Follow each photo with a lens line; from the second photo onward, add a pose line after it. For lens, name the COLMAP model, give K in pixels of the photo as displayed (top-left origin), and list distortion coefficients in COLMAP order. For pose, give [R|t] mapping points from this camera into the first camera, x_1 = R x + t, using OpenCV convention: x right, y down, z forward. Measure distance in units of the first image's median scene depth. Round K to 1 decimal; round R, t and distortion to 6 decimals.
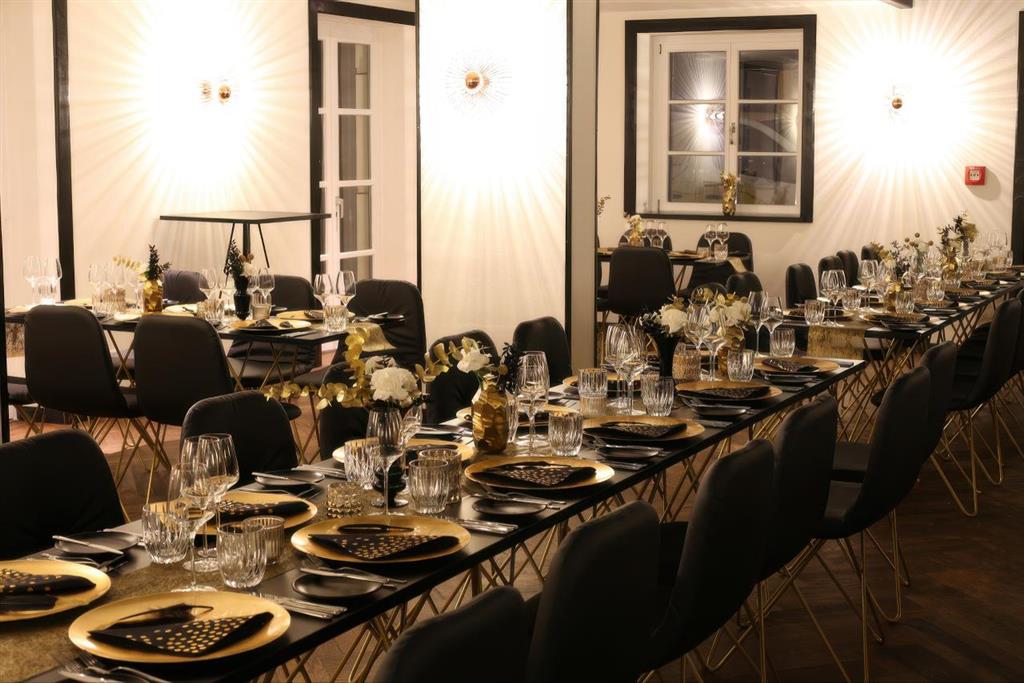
lens RADIAL K [[1521.0, 0, 512.0], [0, 1521.0, 341.5], [0, 0, 1]] dist [-0.115156, 0.051366]
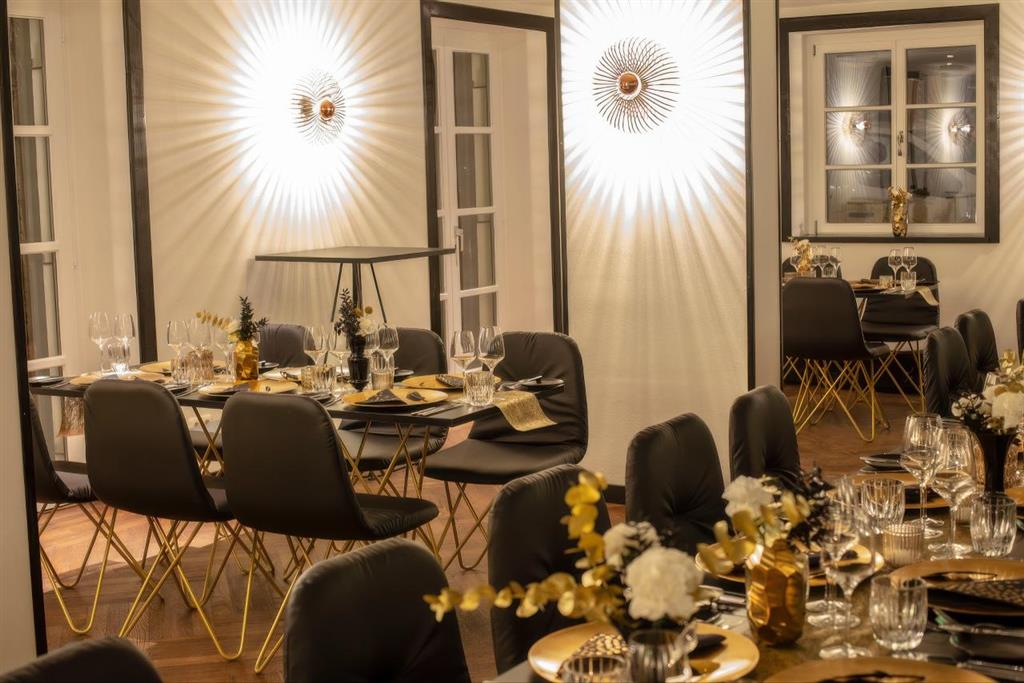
lens RADIAL K [[1521.0, 0, 512.0], [0, 1521.0, 341.5], [0, 0, 1]] dist [-0.115156, 0.051366]
pose [[0.997605, -0.021870, -0.065624, -0.036712], [0.020889, 0.999660, -0.015599, -0.020275], [0.065943, 0.014191, 0.997722, 0.172181]]
